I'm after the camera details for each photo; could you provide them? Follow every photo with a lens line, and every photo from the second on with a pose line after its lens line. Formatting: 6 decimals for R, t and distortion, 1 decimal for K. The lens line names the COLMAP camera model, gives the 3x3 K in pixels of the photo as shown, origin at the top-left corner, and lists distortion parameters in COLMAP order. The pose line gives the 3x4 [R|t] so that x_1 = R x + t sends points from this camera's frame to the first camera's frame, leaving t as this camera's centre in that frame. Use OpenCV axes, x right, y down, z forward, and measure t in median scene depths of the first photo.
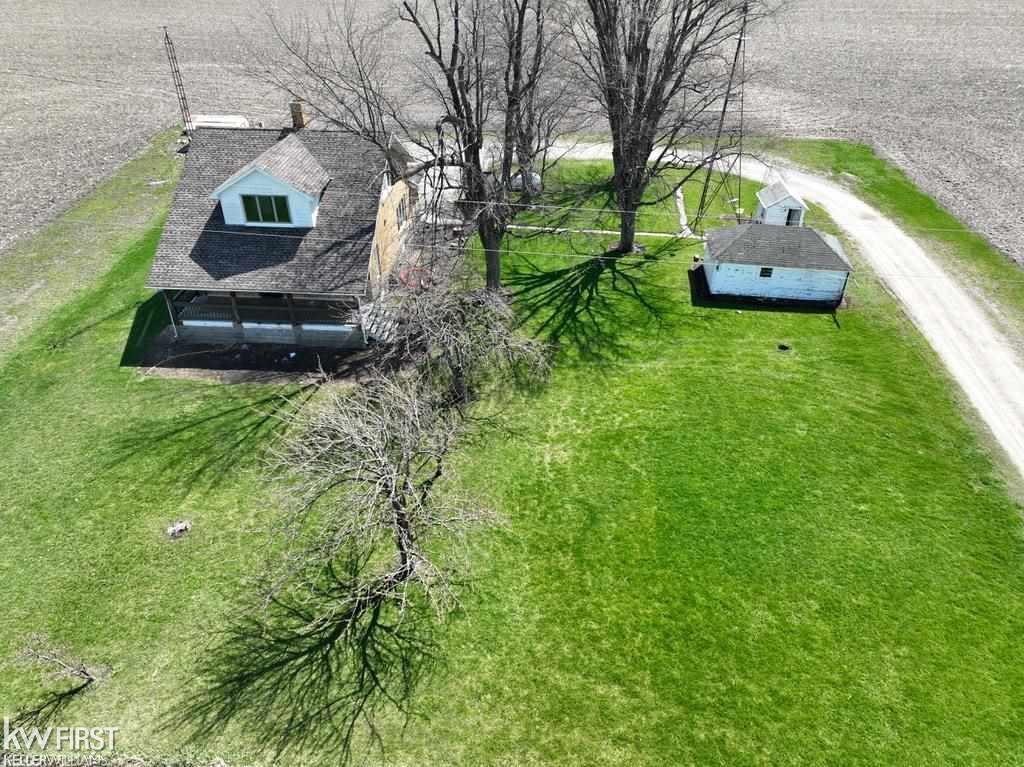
lens RADIAL K [[721.1, 0, 507.8], [0, 721.1, 386.0], [0, 0, 1]] dist [0.000231, 0.006580]
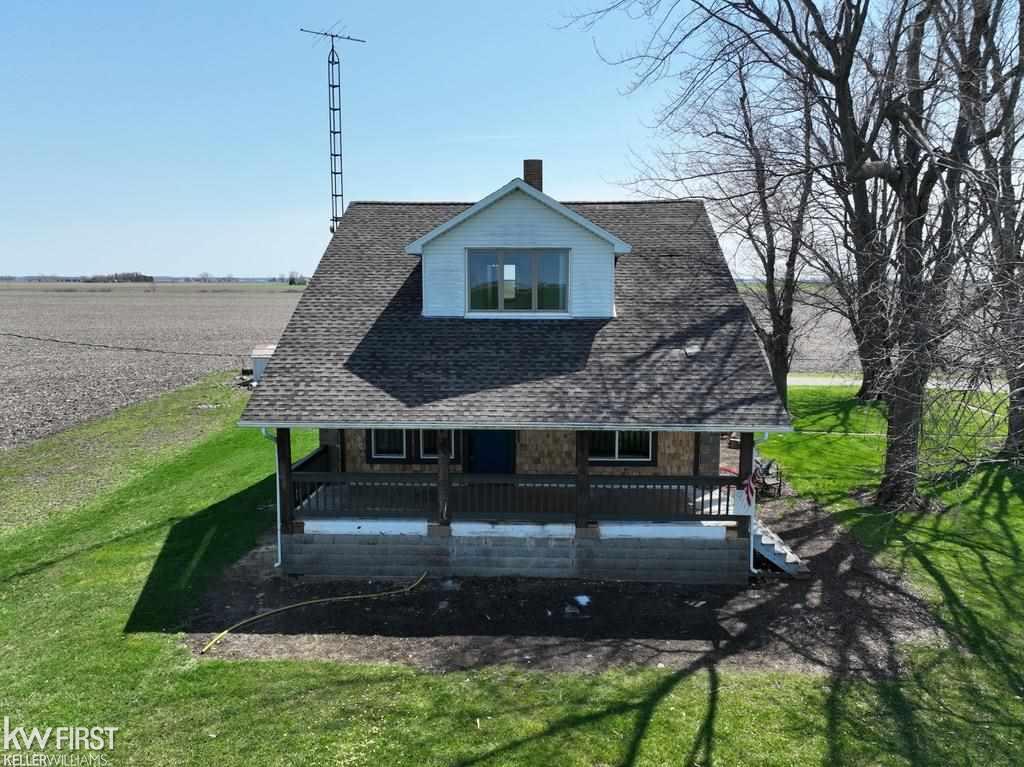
lens RADIAL K [[721.1, 0, 517.6], [0, 721.1, 384.7], [0, 0, 1]] dist [0.000231, 0.006580]
pose [[0.999589, -0.007899, 0.027545, -0.343969], [0.019559, 0.890603, -0.454361, 0.029293], [-0.020942, 0.454713, 0.890392, 0.604233]]
